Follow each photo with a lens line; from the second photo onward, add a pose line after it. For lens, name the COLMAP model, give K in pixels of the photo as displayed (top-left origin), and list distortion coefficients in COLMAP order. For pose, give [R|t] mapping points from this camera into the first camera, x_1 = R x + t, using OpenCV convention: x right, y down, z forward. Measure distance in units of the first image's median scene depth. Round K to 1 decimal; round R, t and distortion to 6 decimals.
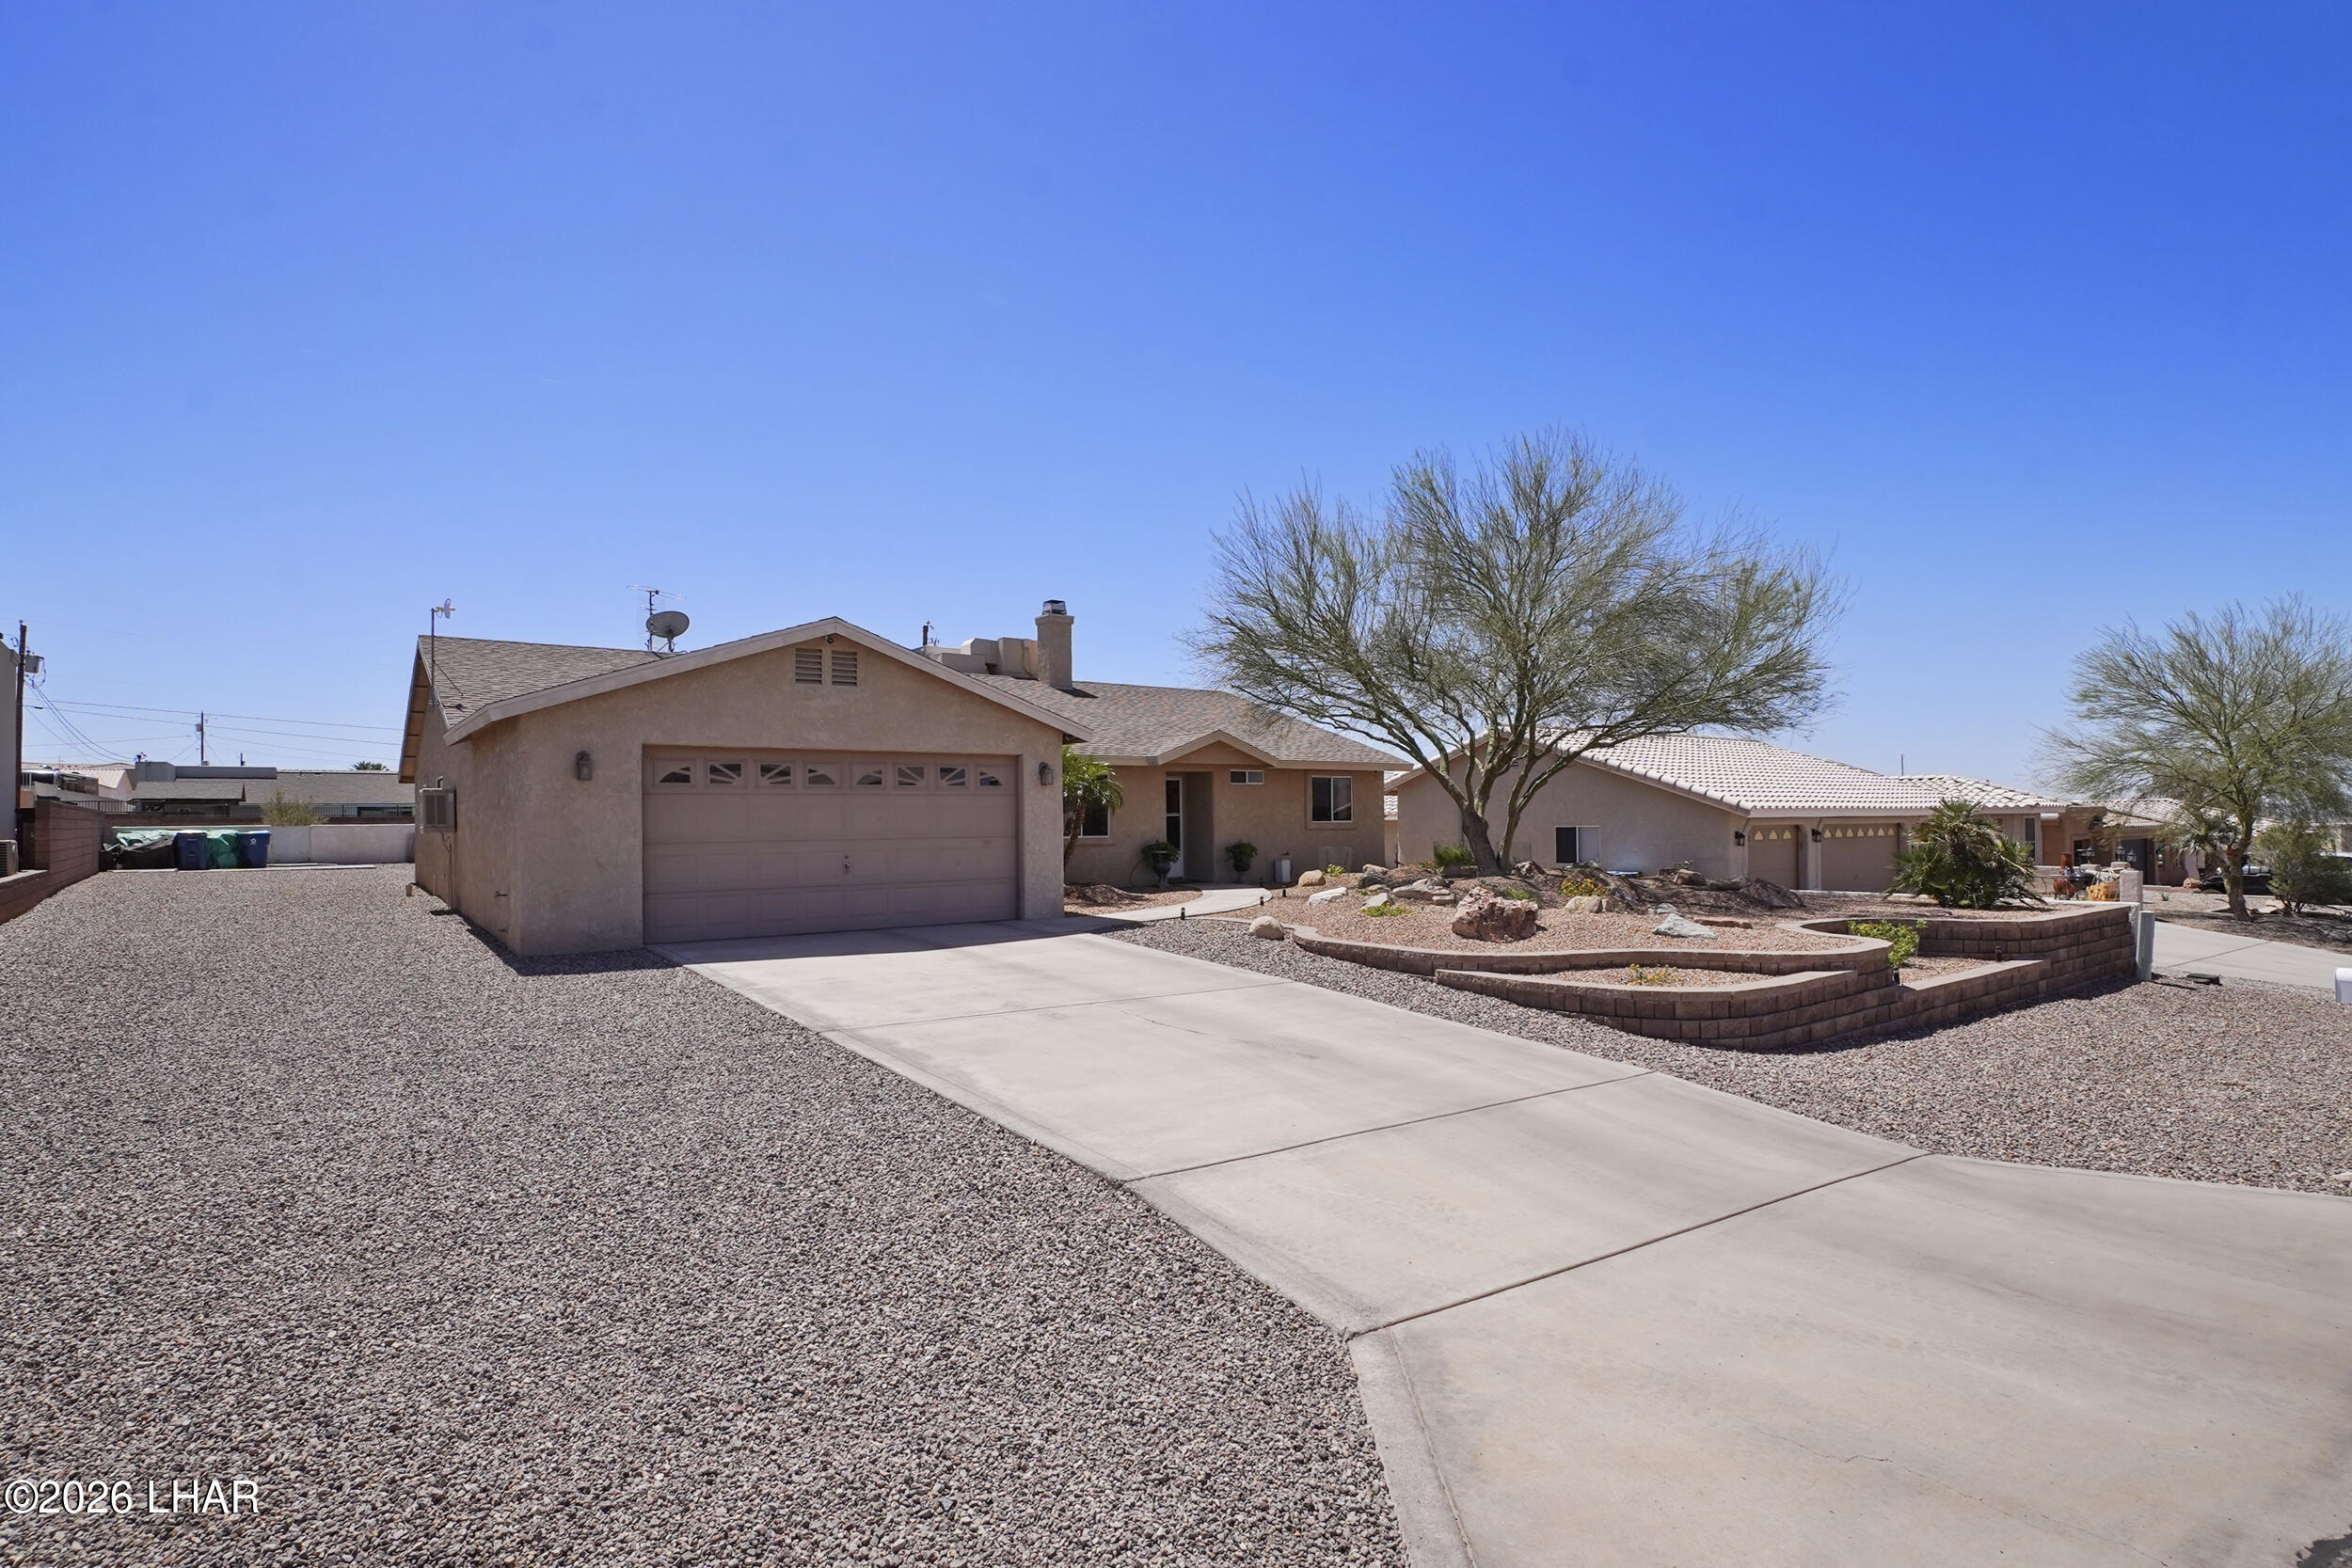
lens RADIAL K [[1169.6, 0, 1168.9], [0, 1169.6, 812.8], [0, 0, 1]] dist [-0.024419, -0.001400]
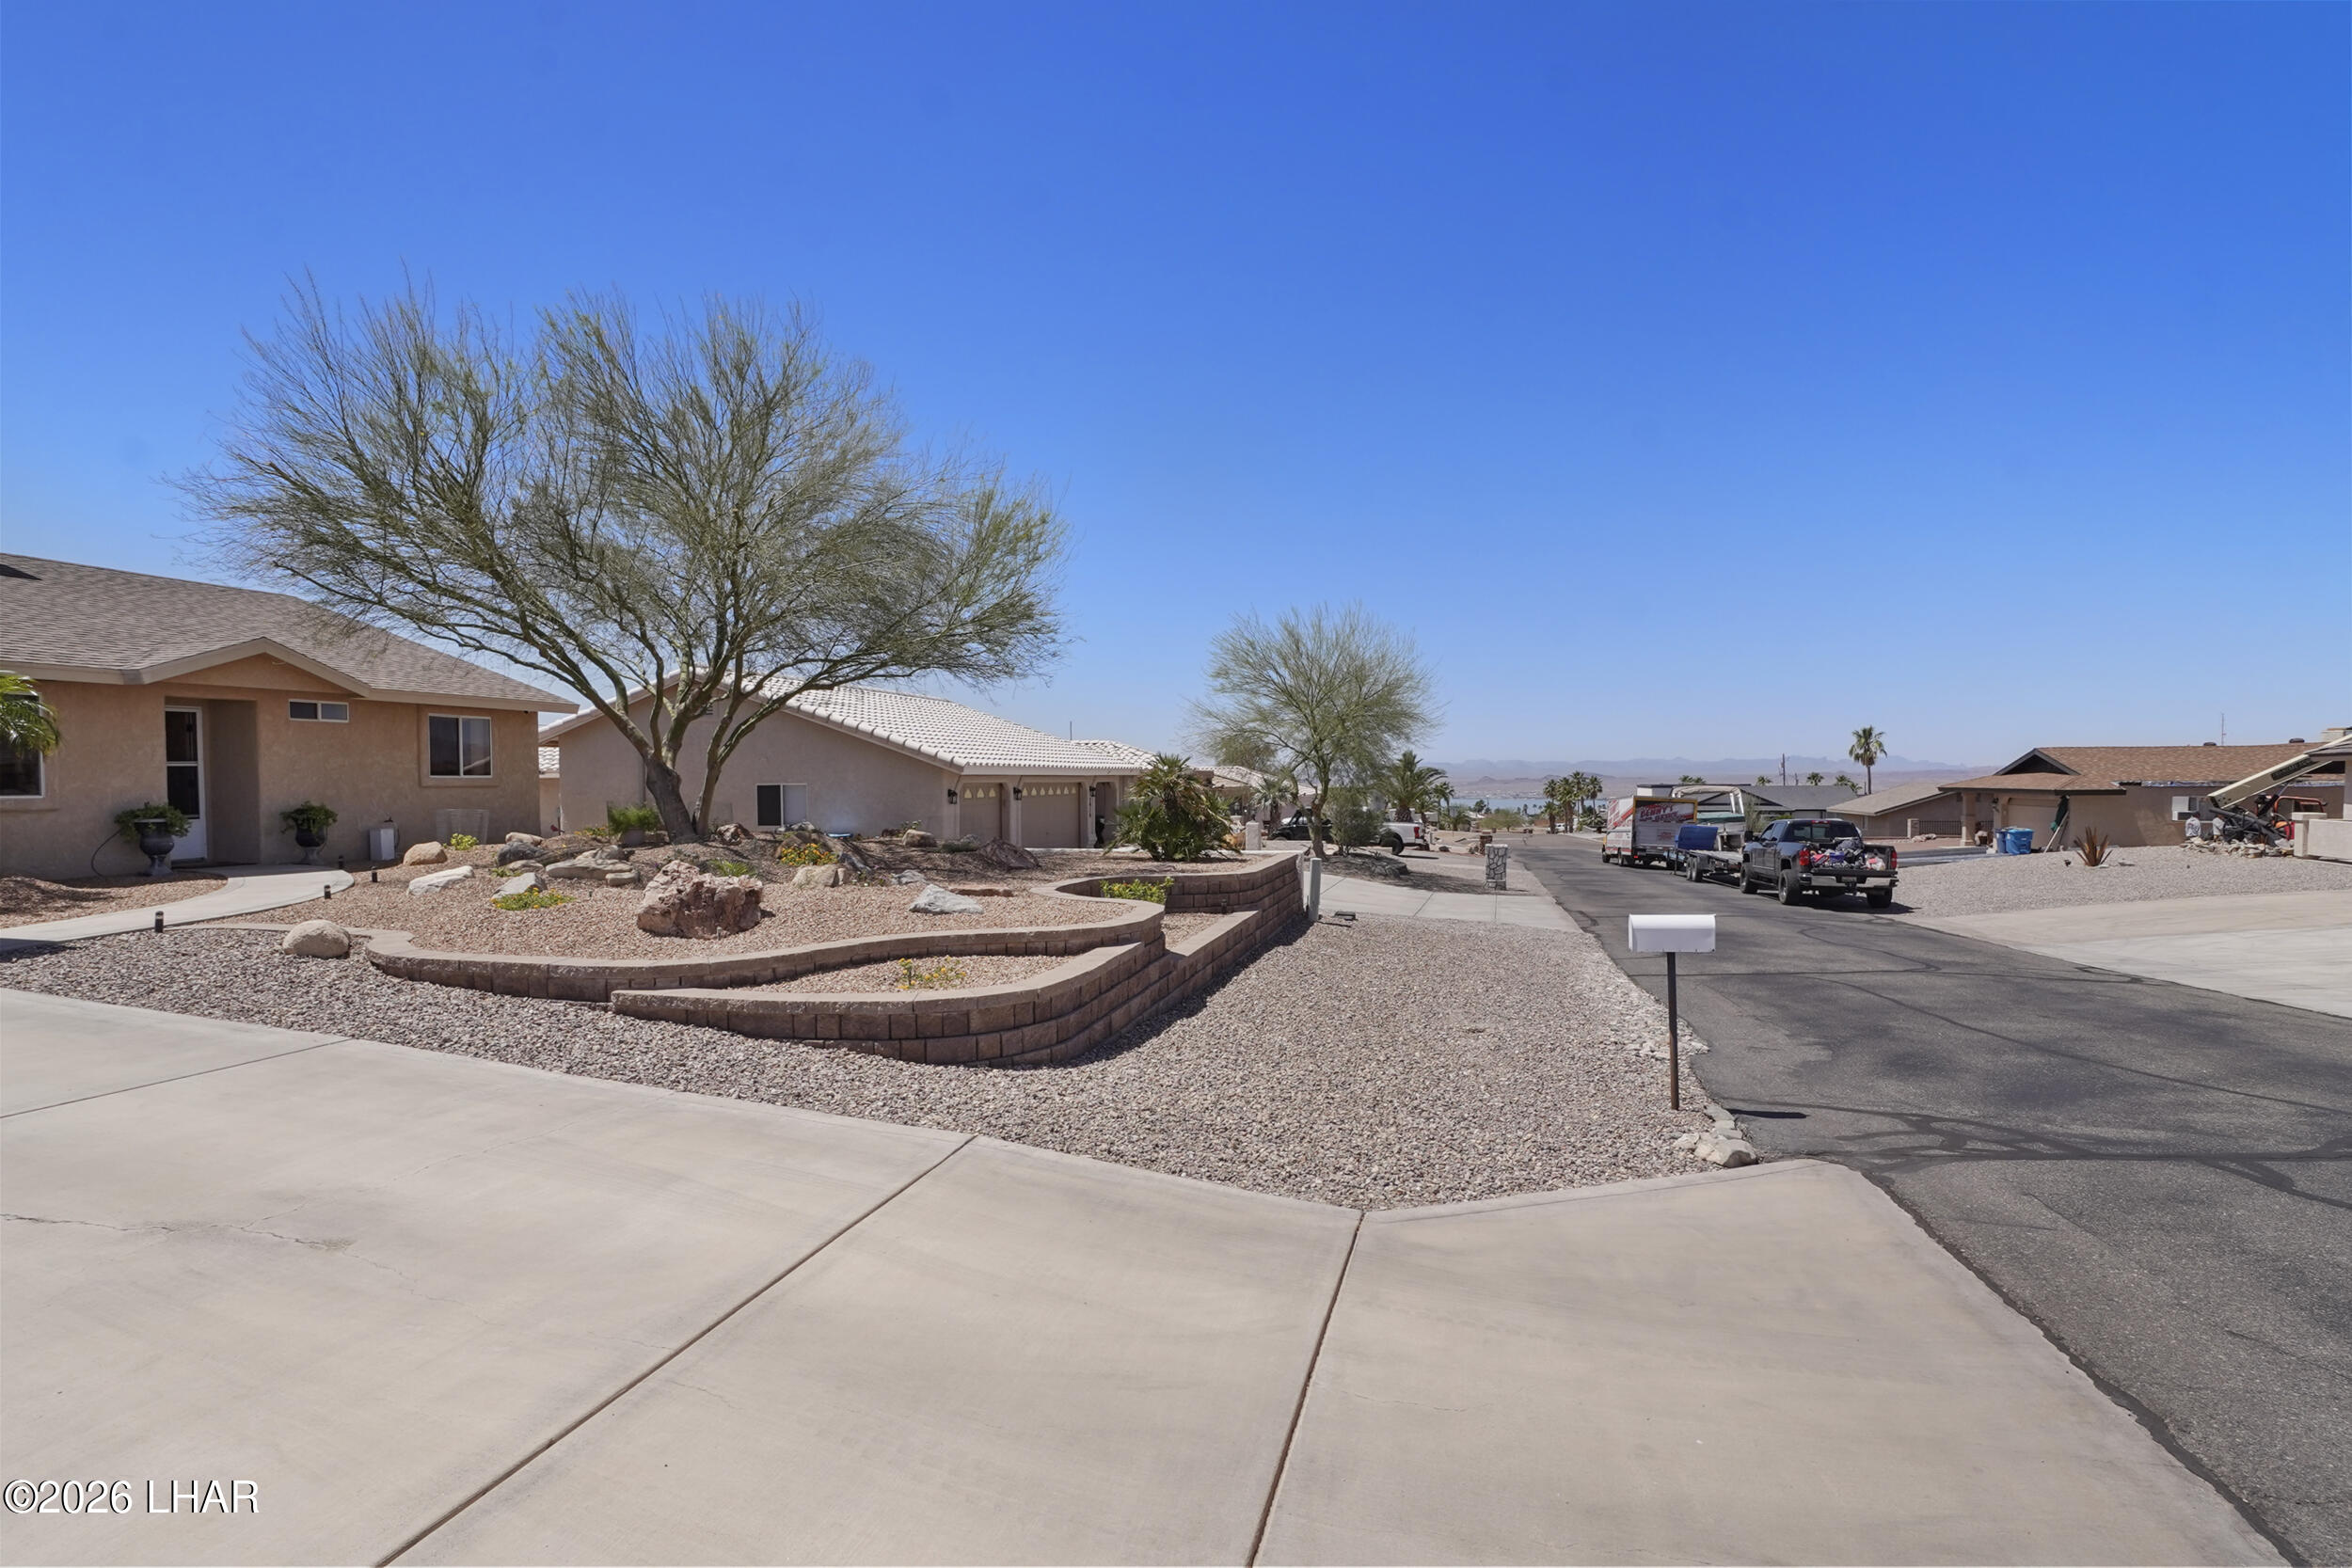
lens RADIAL K [[1148.5, 0, 1171.3], [0, 1148.5, 807.1], [0, 0, 1]] dist [-0.019252, -0.002829]
pose [[0.776721, -0.010646, 0.629755, 0.050893], [-0.005915, 0.999690, 0.024196, 0.010460], [-0.629817, -0.022519, 0.776417, 0.224488]]
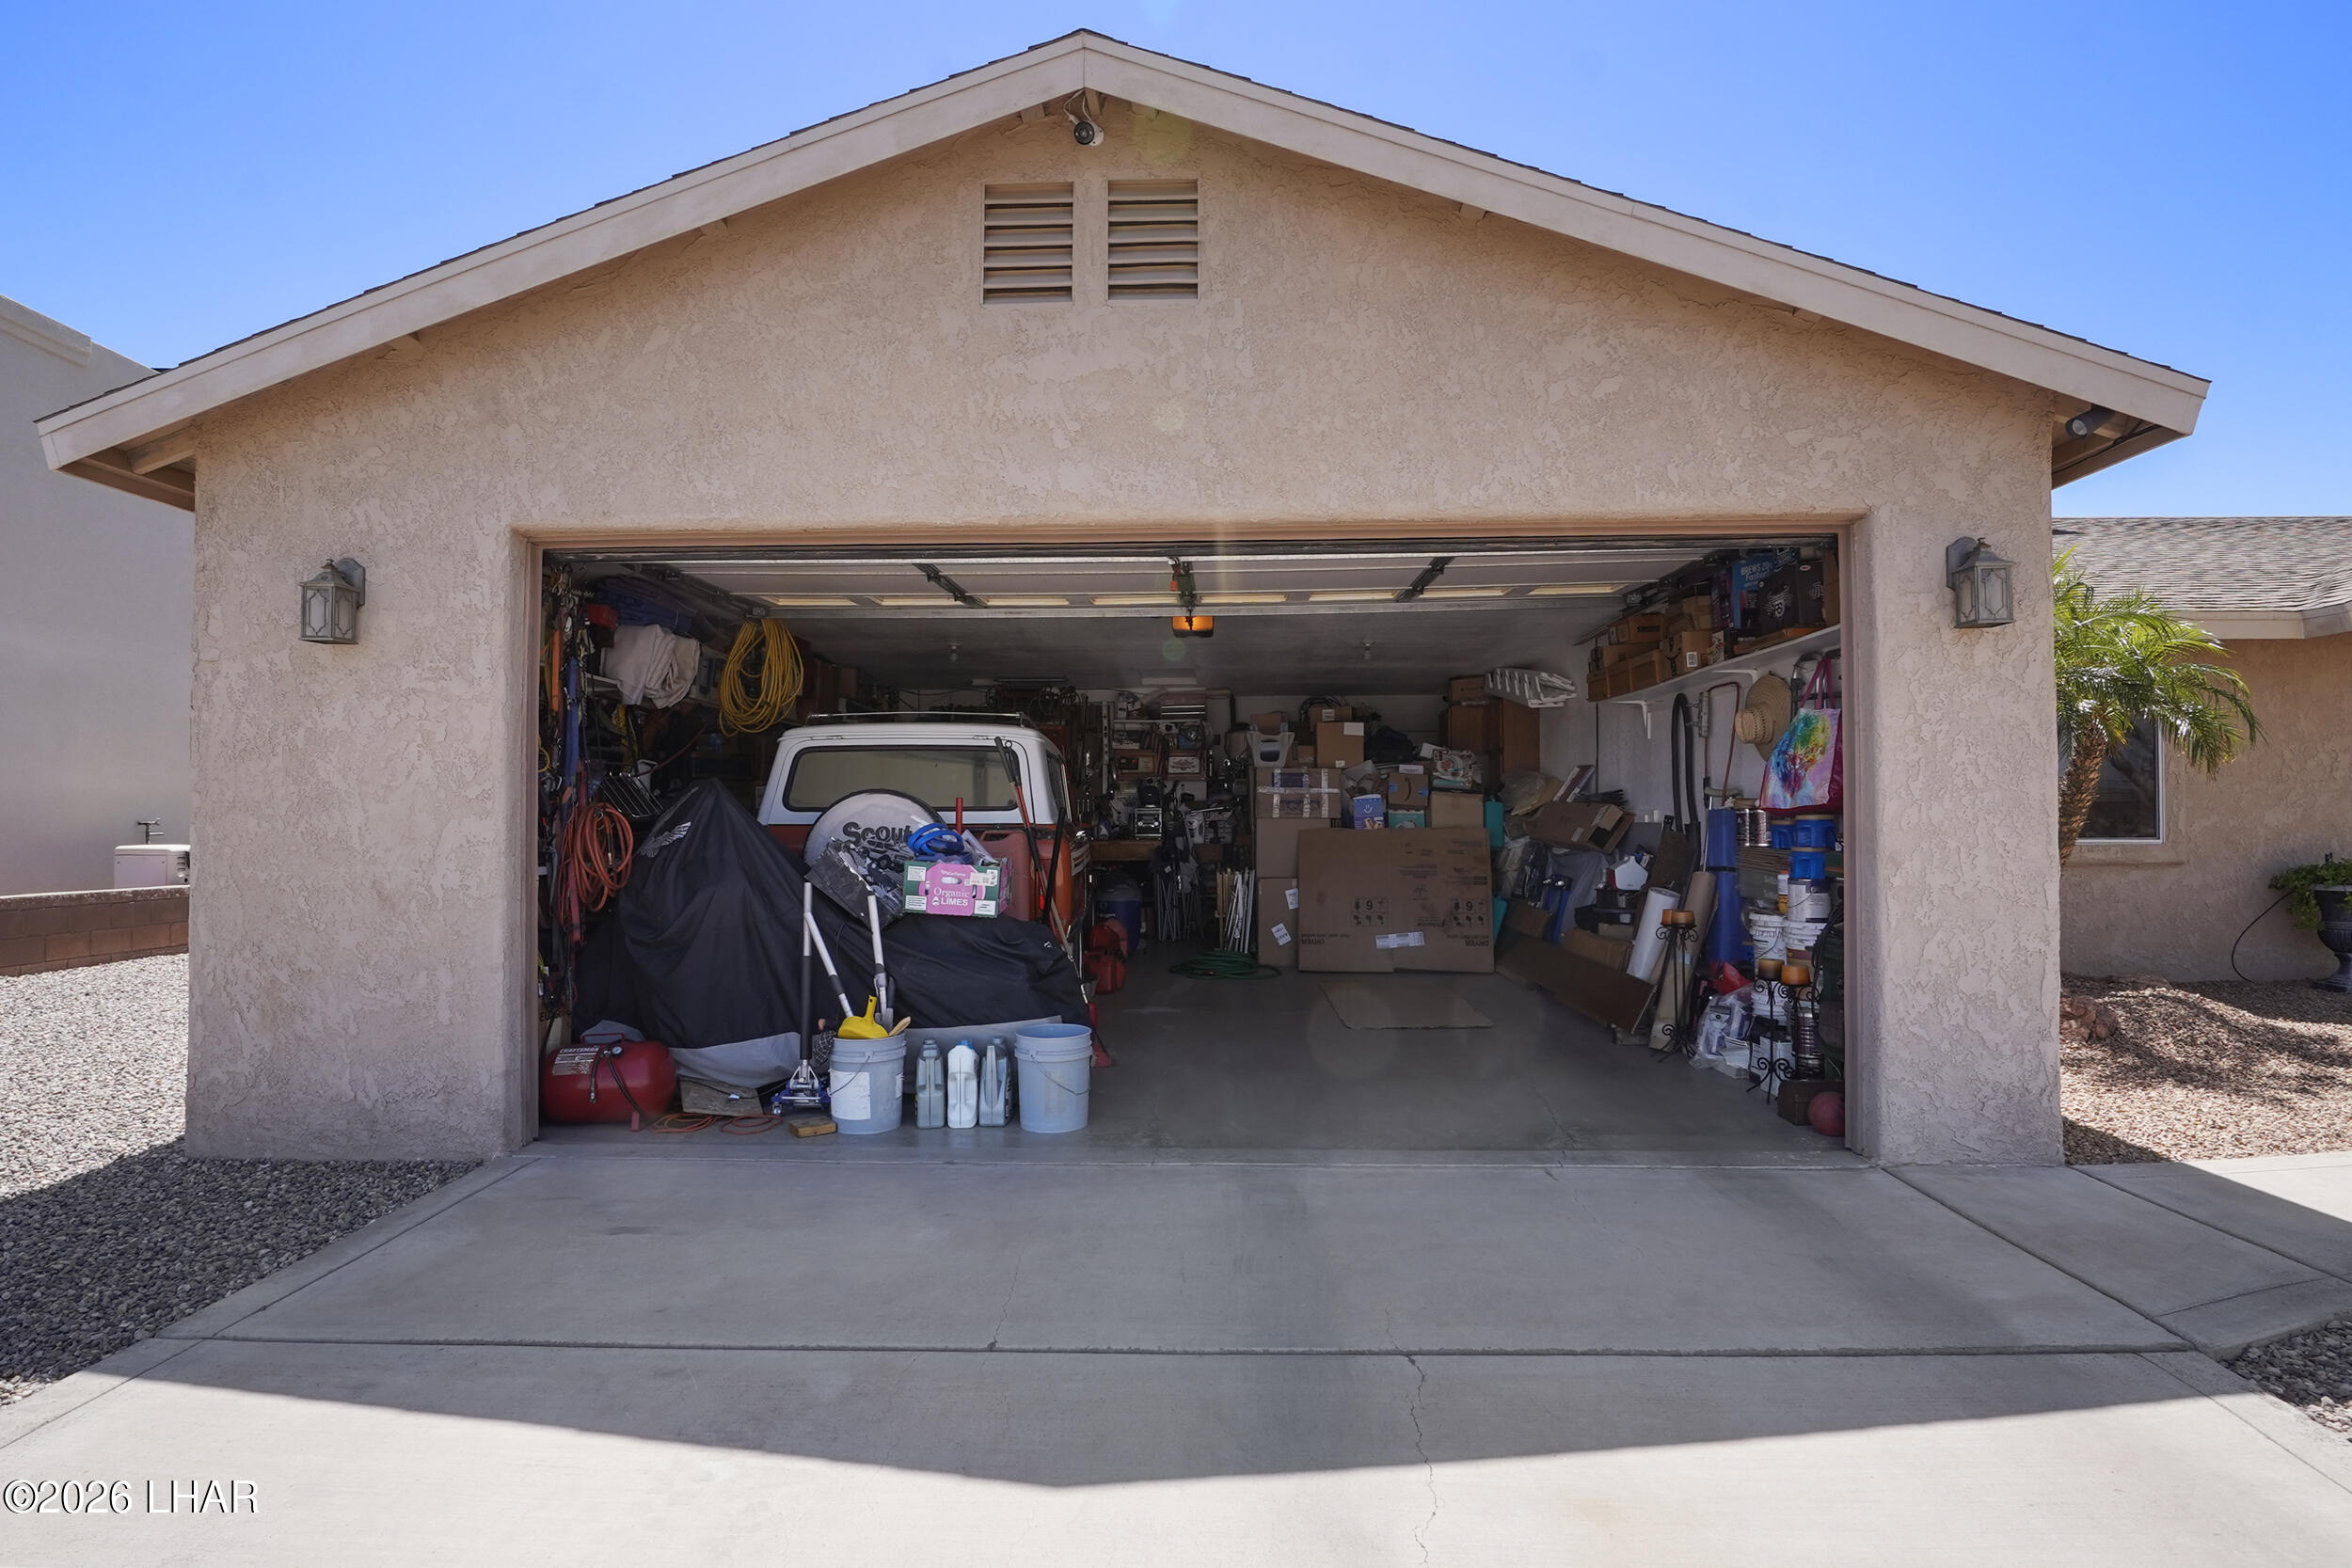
lens RADIAL K [[1184.9, 0, 1184.1], [0, 1184.9, 811.1], [0, 0, 1]] dist [-0.002229, -0.000711]
pose [[0.782896, 0.000088, -0.622152, -0.080571], [-0.001655, 0.999997, -0.001942, 0.015952], [0.622150, 0.002550, 0.782894, 0.695415]]
